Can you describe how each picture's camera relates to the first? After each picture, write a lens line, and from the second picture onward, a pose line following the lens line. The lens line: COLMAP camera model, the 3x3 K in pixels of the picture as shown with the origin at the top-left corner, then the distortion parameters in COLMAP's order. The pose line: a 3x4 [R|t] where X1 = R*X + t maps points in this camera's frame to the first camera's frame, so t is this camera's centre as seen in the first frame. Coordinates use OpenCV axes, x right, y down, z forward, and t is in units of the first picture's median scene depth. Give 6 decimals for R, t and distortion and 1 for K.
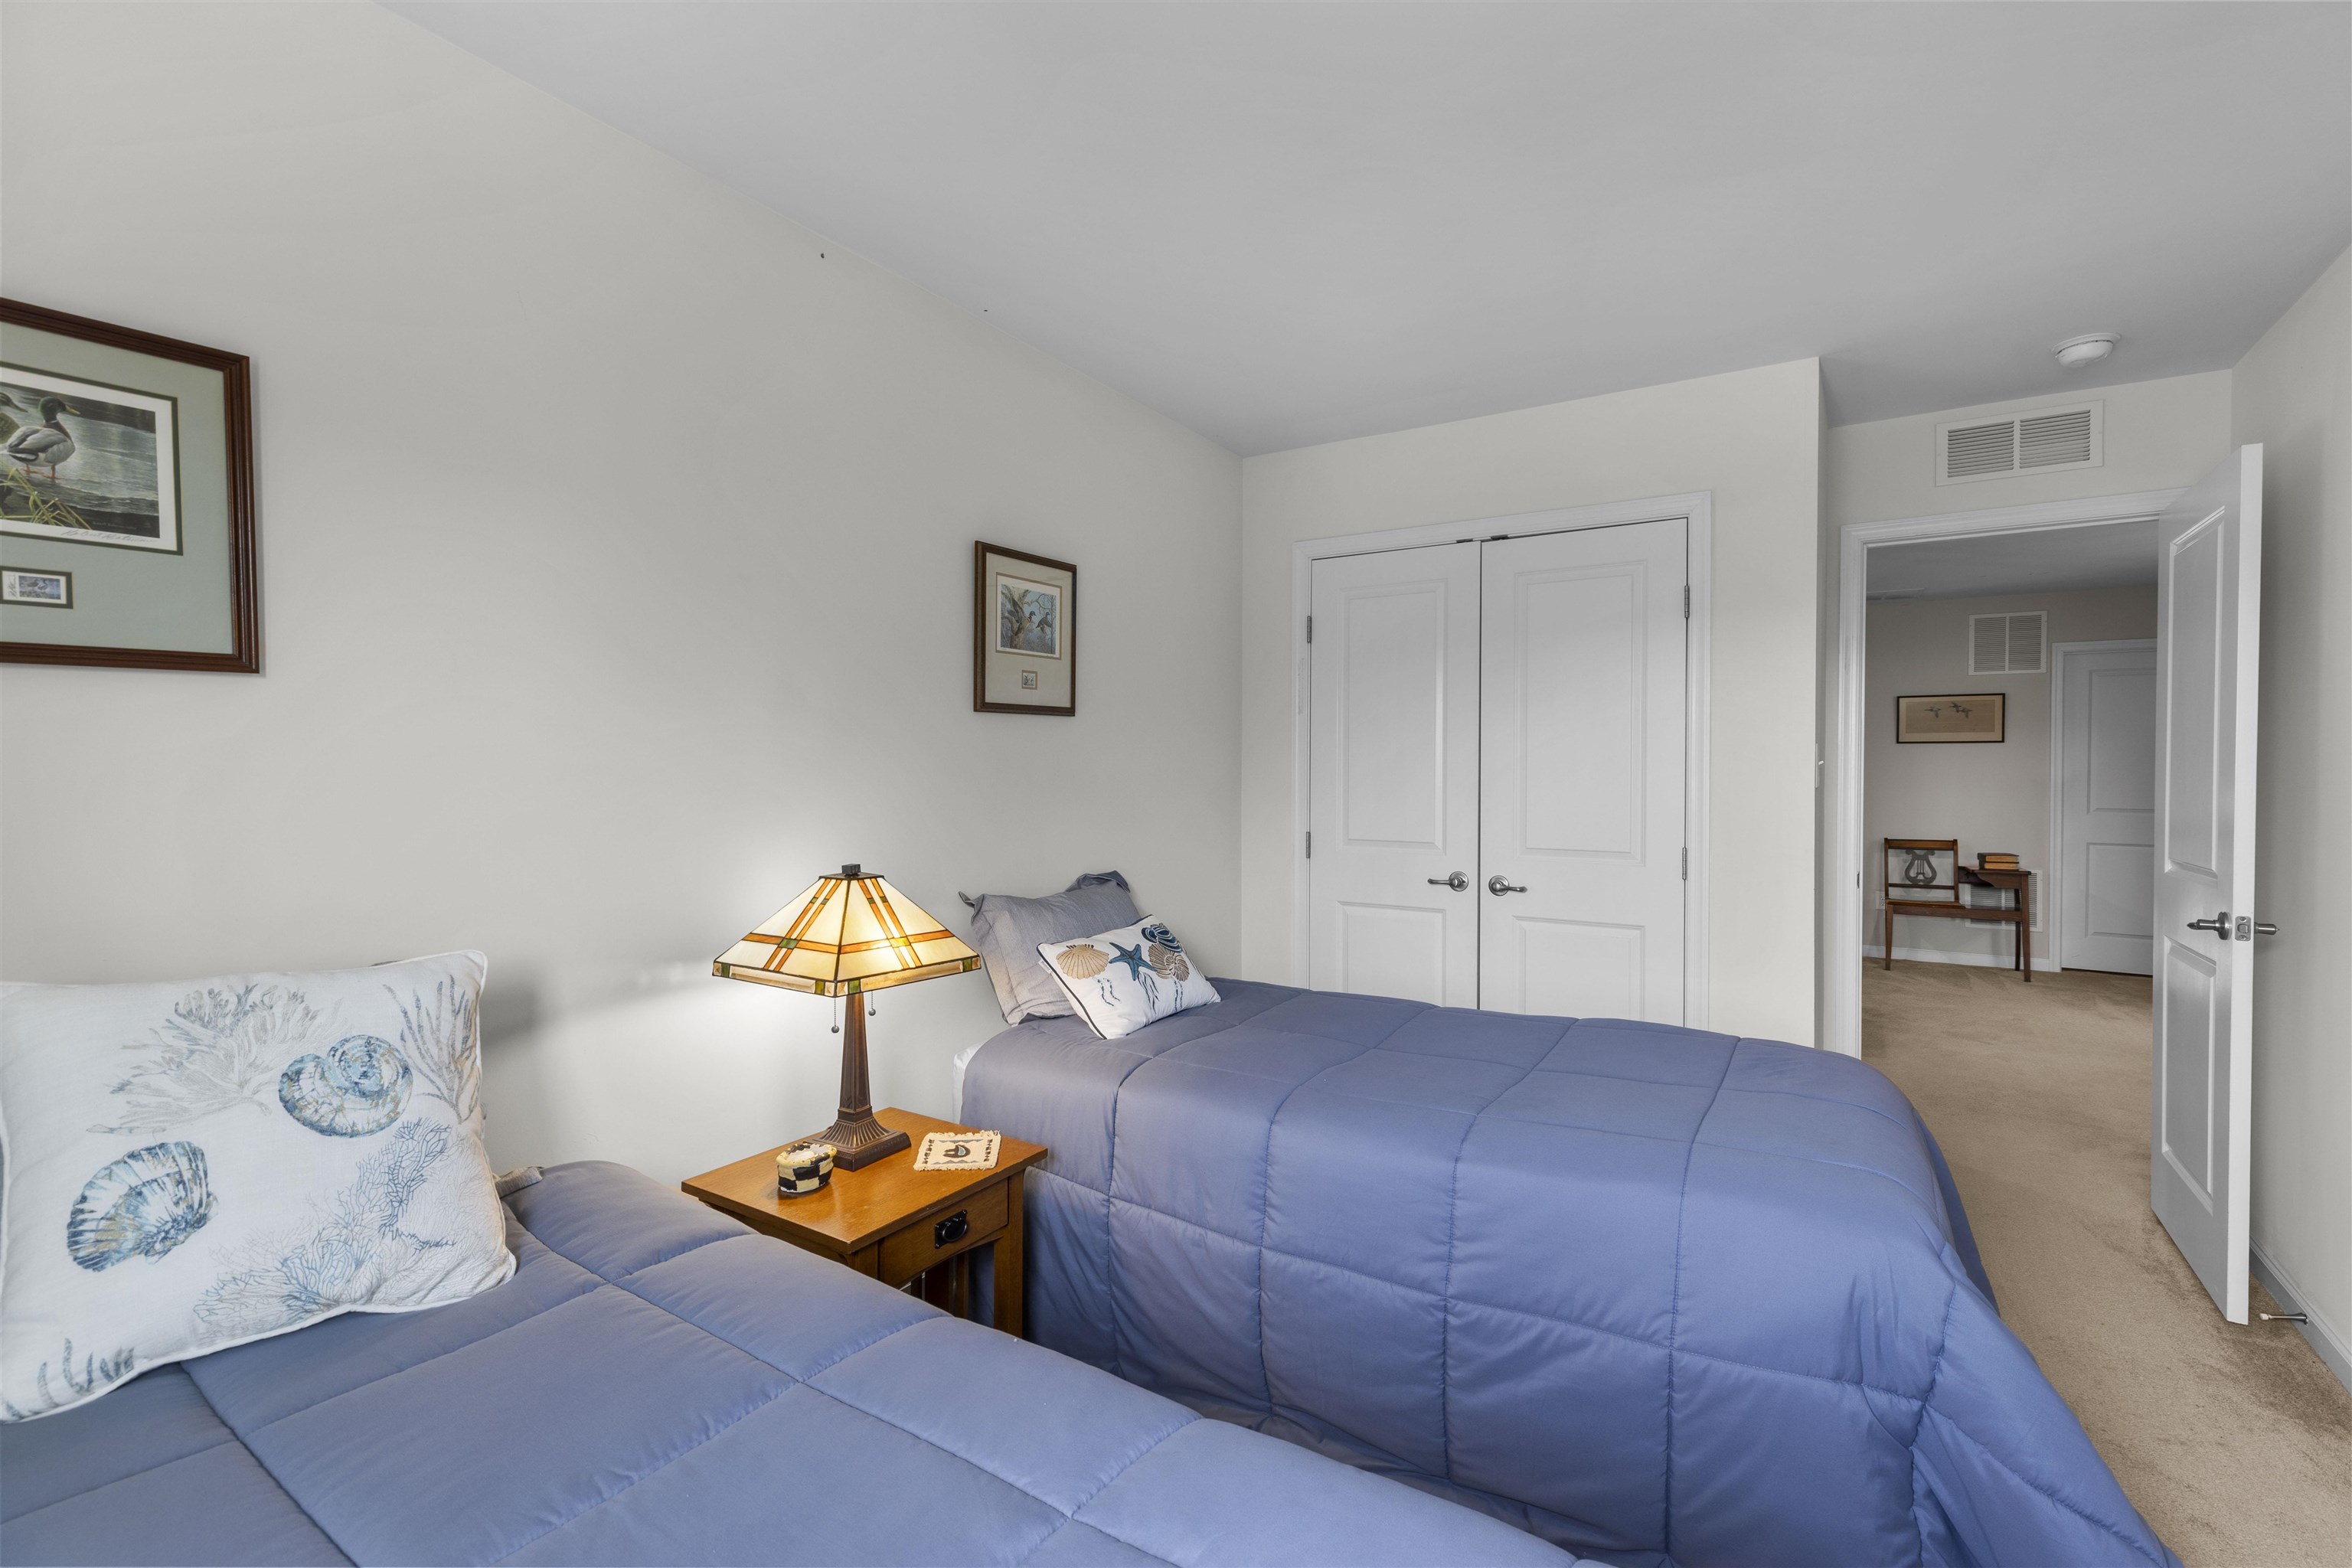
lens RADIAL K [[1050.9, 0, 1174.0], [0, 1050.9, 786.4], [0, 0, 1]] dist [0.002574, -0.000174]
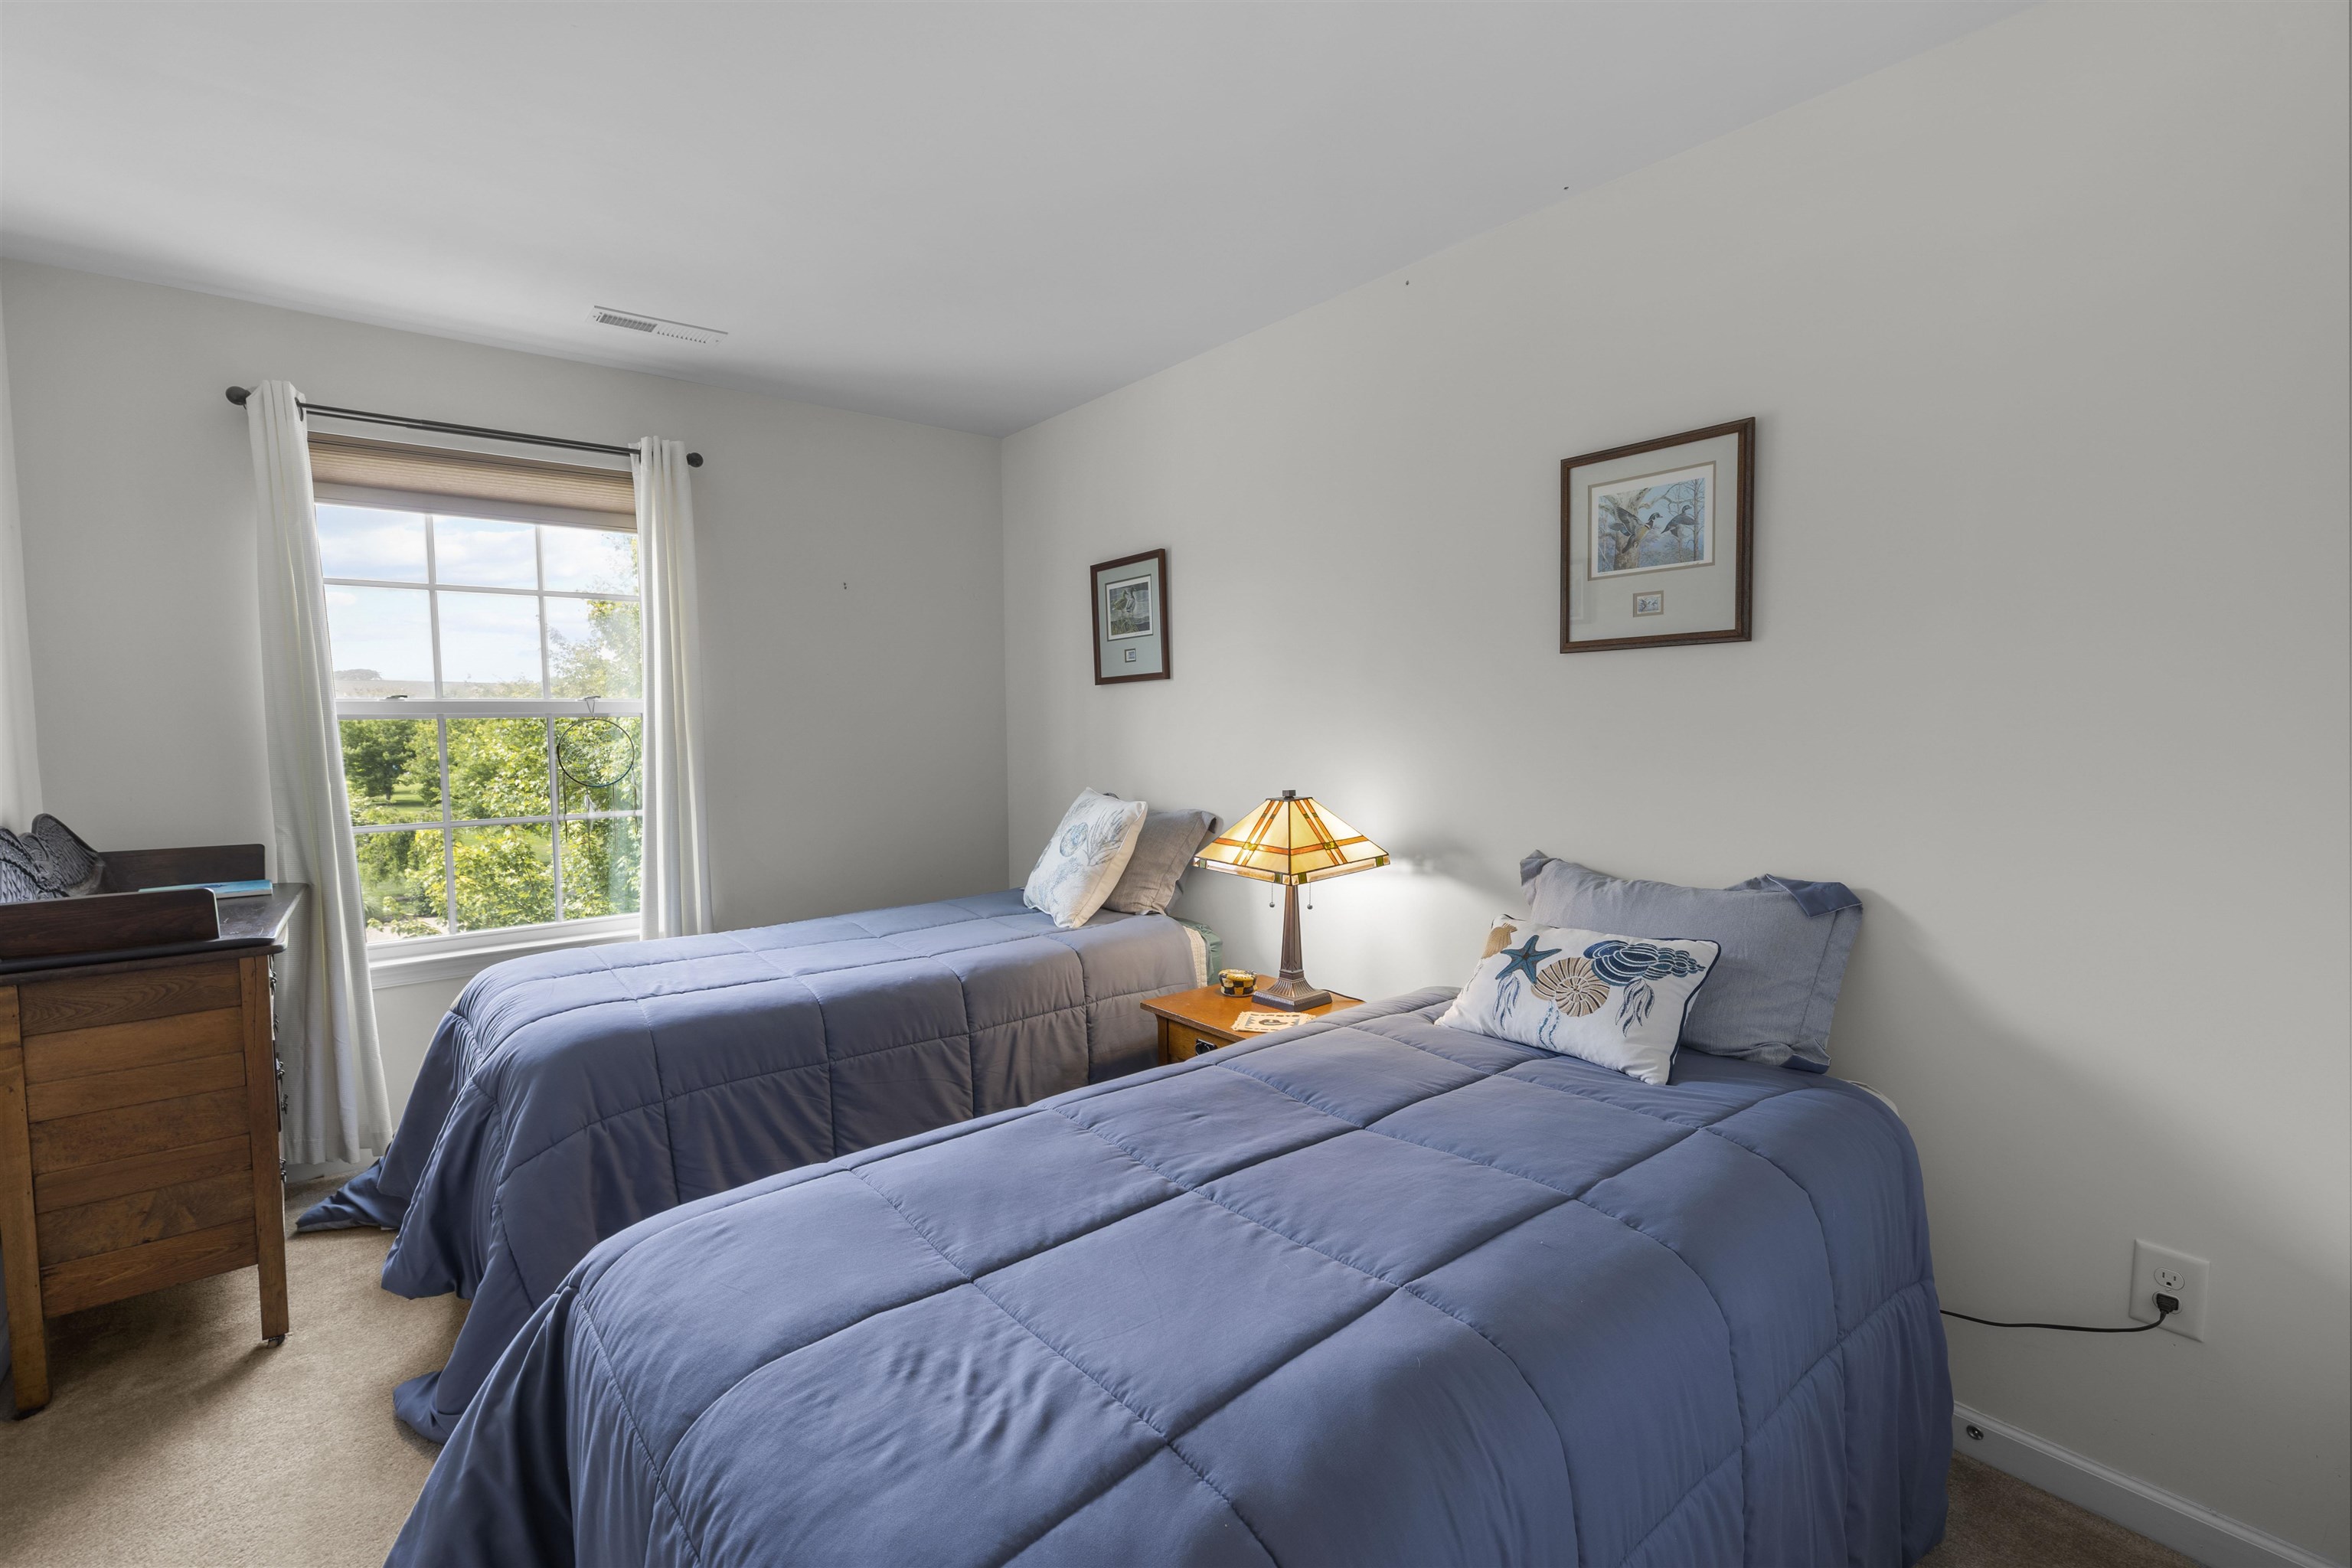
lens RADIAL K [[1050.9, 0, 1173.8], [0, 1050.9, 780.6], [0, 0, 1]] dist [0.002574, -0.000174]
pose [[-0.320477, 0.055375, -0.945636, 0.764961], [-0.013933, 0.997906, 0.063158, -0.015069], [0.947154, 0.033417, -0.319035, 0.971565]]
